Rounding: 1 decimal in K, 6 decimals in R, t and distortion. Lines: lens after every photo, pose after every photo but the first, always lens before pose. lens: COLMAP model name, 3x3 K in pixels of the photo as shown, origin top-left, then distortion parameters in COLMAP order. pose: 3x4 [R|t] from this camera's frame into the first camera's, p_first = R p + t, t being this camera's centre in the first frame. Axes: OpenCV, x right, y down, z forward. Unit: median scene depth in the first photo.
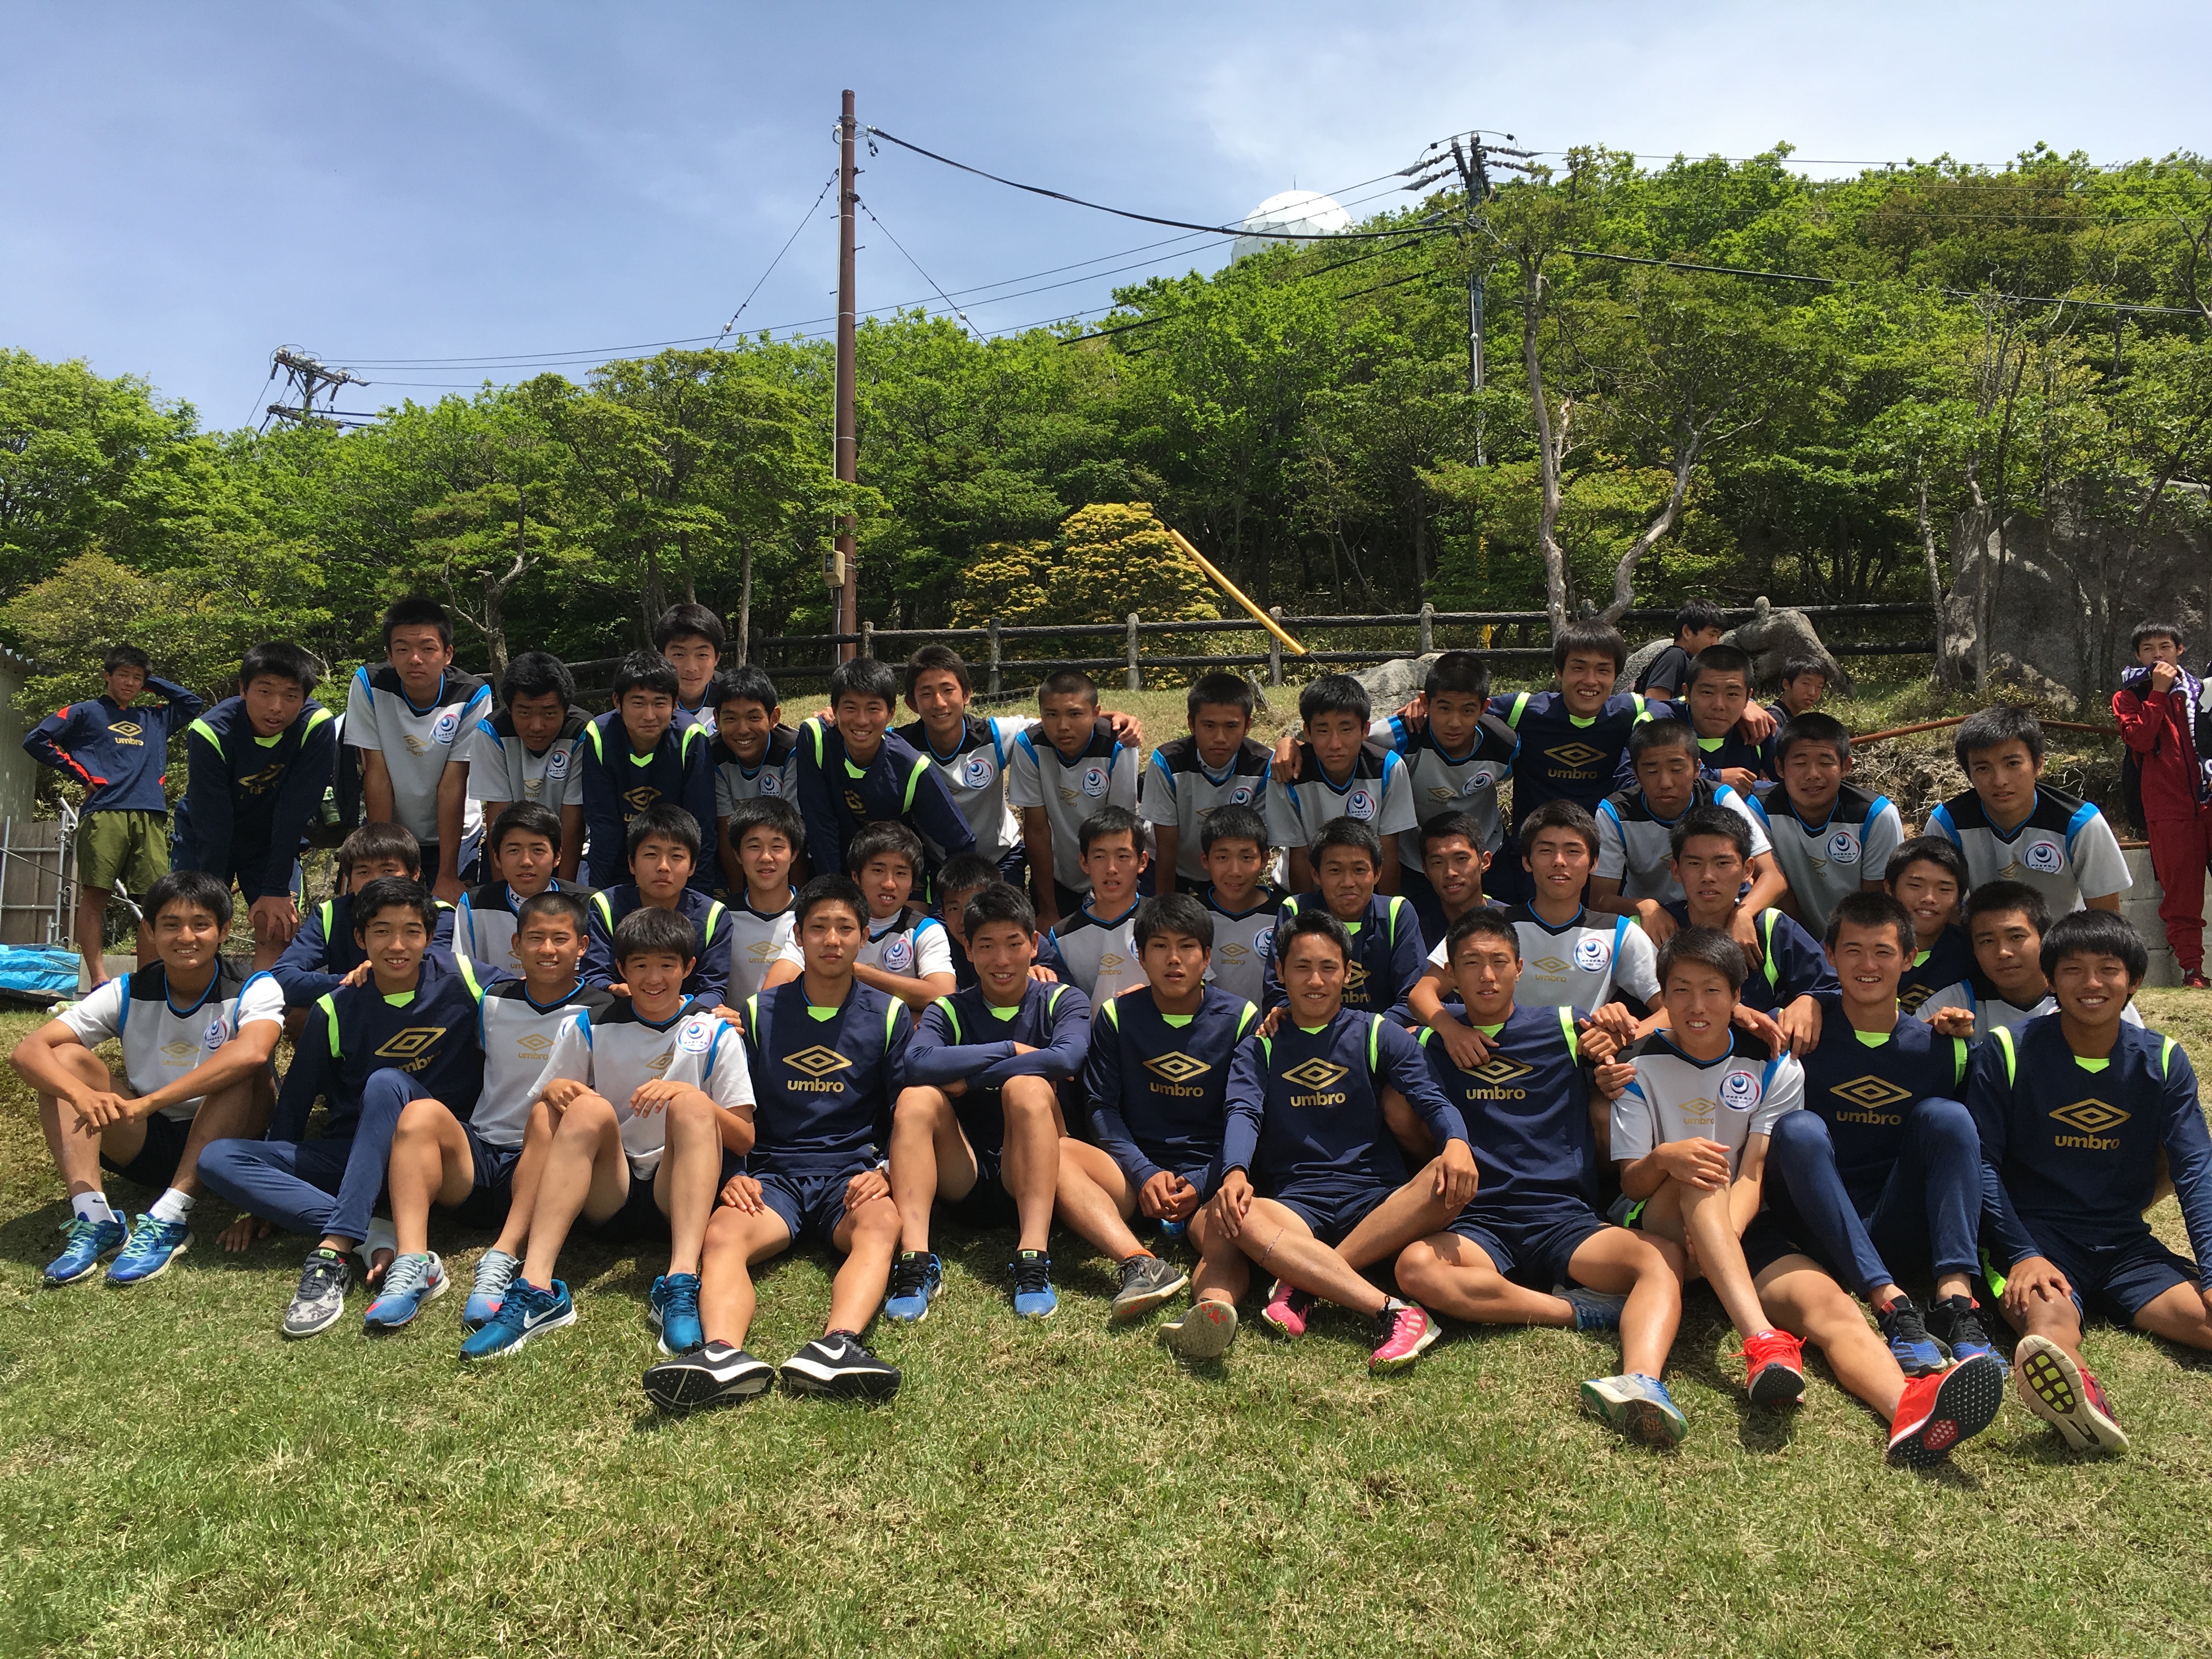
lens RADIAL K [[1749.9, 0, 1126.6], [0, 1749.9, 791.6], [0, 0, 1]] dist [0.079910, -0.135663]
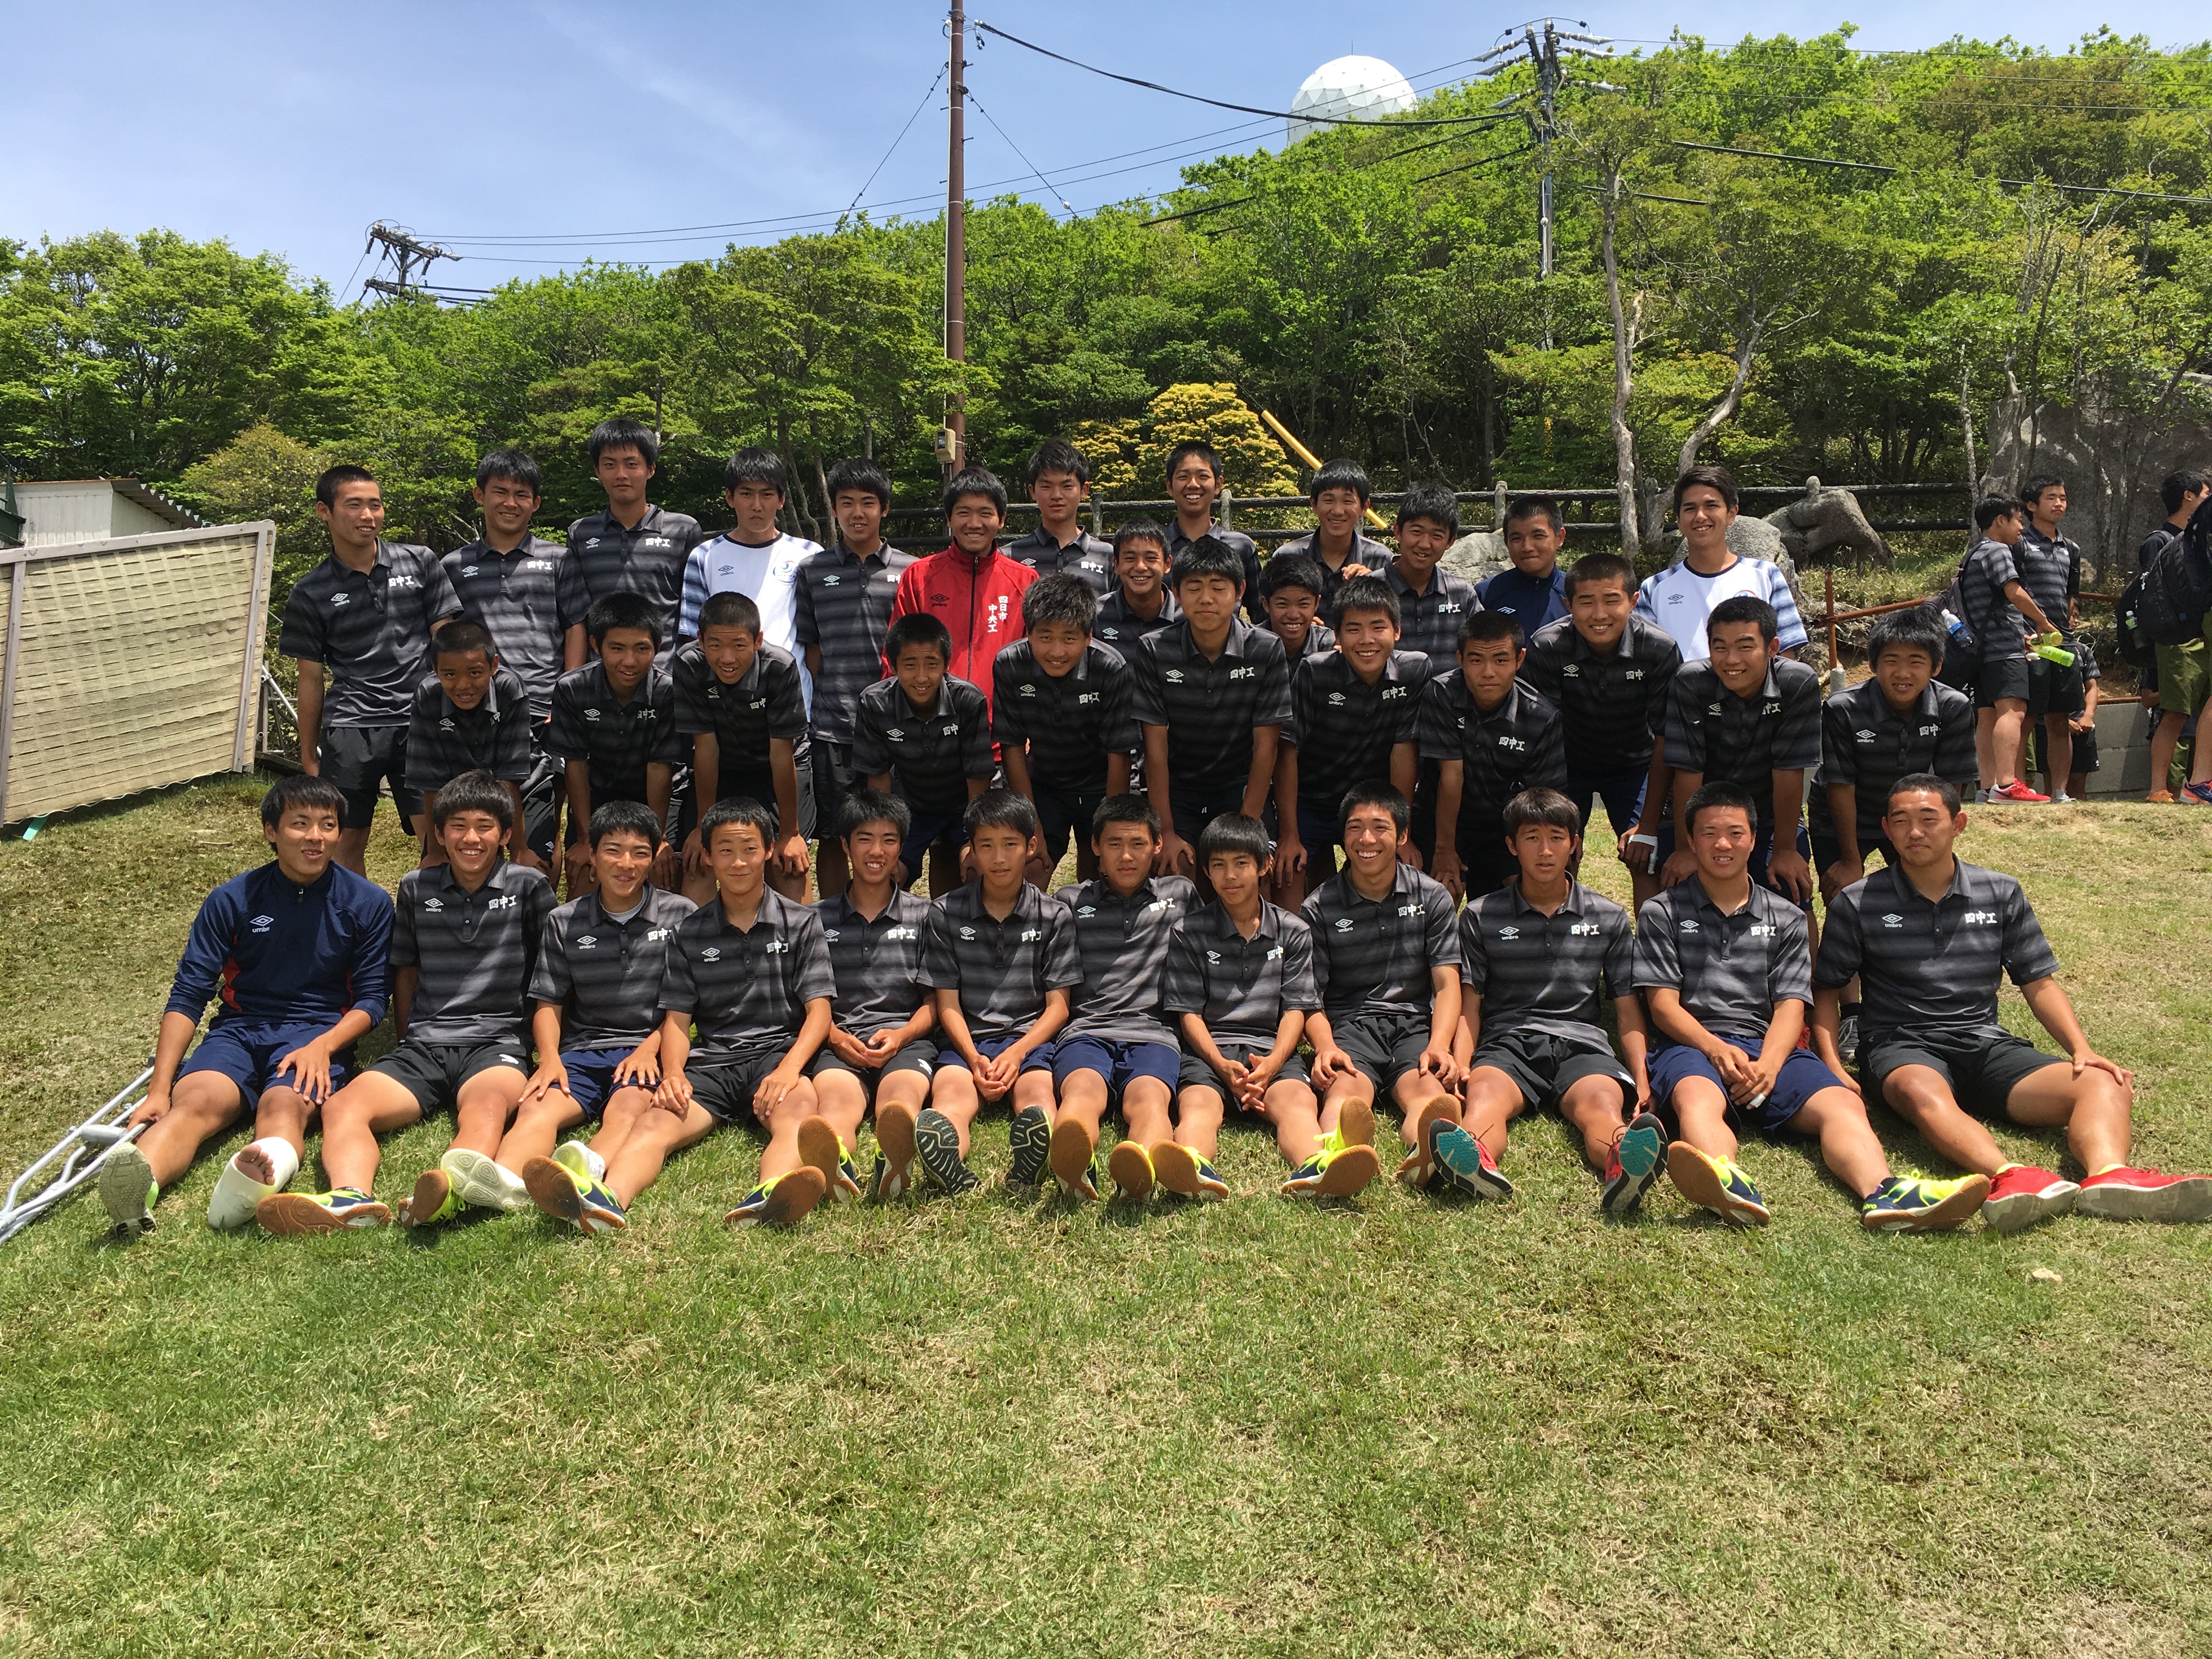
lens RADIAL K [[1749.9, 0, 1126.6], [0, 1749.9, 791.6], [0, 0, 1]] dist [0.079910, -0.135663]
pose [[0.999752, 0.010048, -0.019888, -0.028477], [-0.008628, 0.997492, 0.070256, 0.007360], [0.020544, -0.070067, 0.997331, -0.078487]]
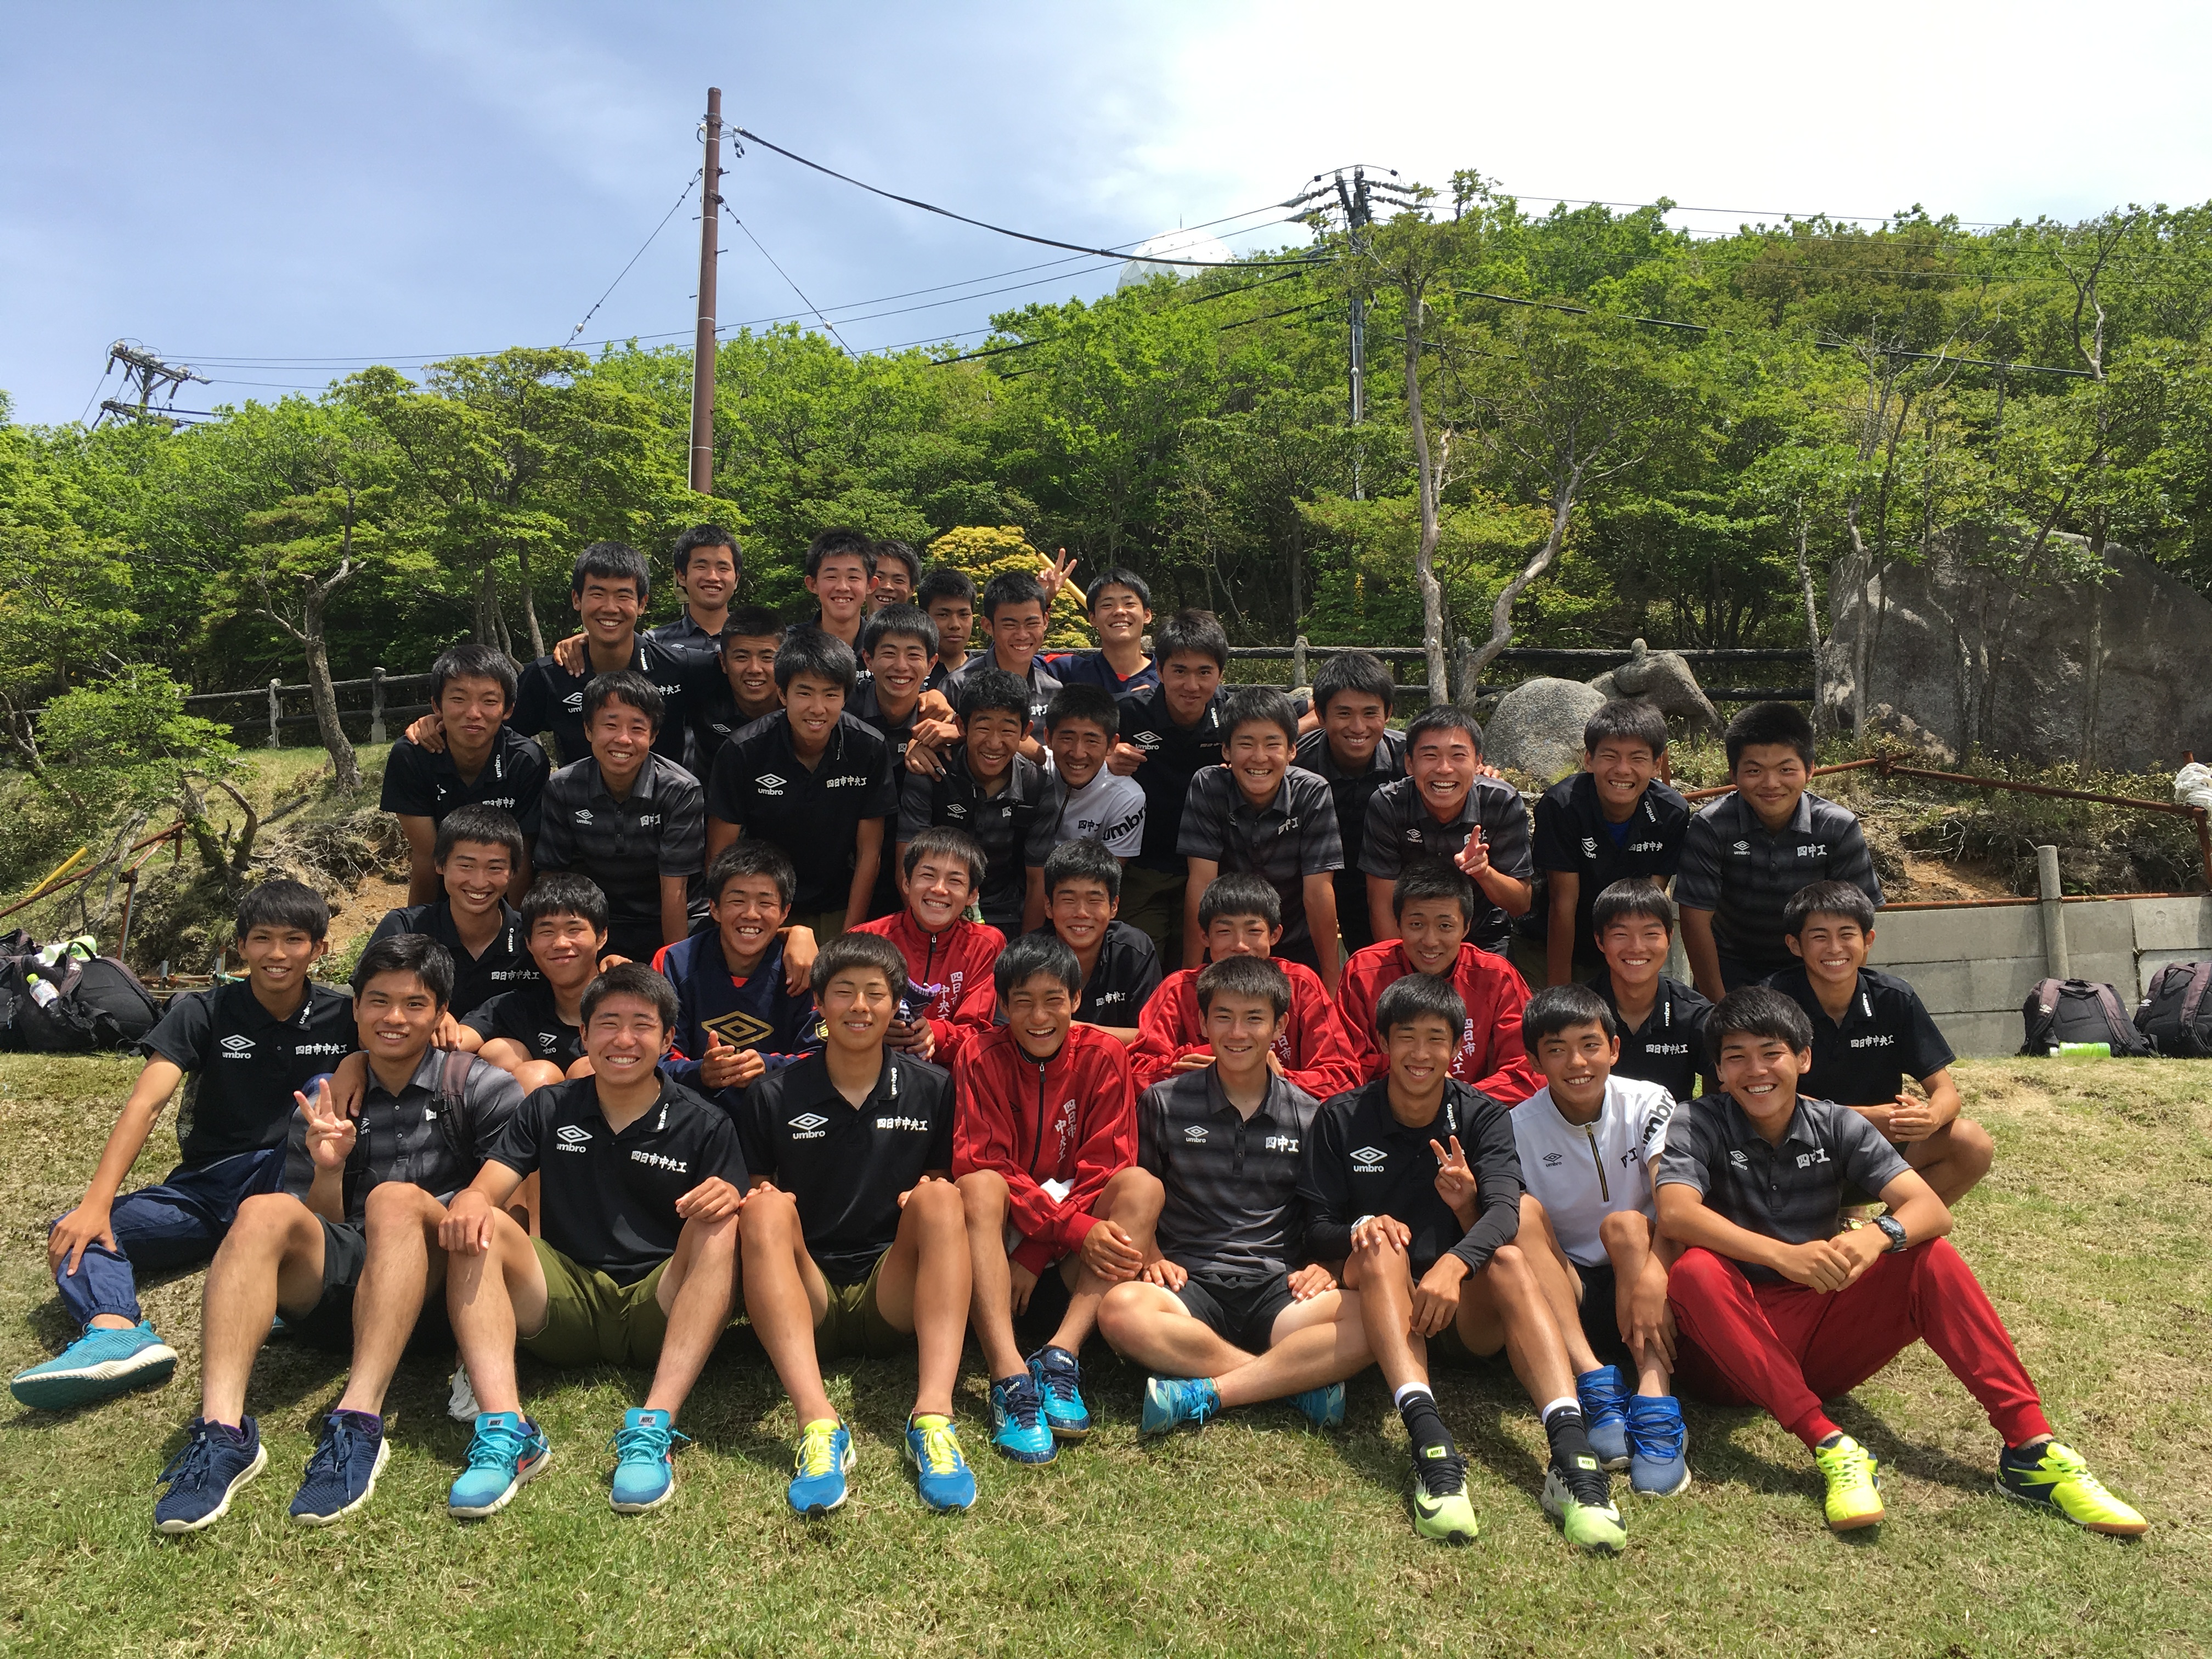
lens RADIAL K [[1753.3, 0, 1108.9], [0, 1753.3, 795.4], [0, 0, 1]] dist [0.064373, -0.096671]
pose [[0.997958, 0.022081, 0.059929, 0.006857], [-0.021049, 0.999620, -0.017801, -0.000014], [-0.060299, 0.016503, 0.998044, 0.031364]]
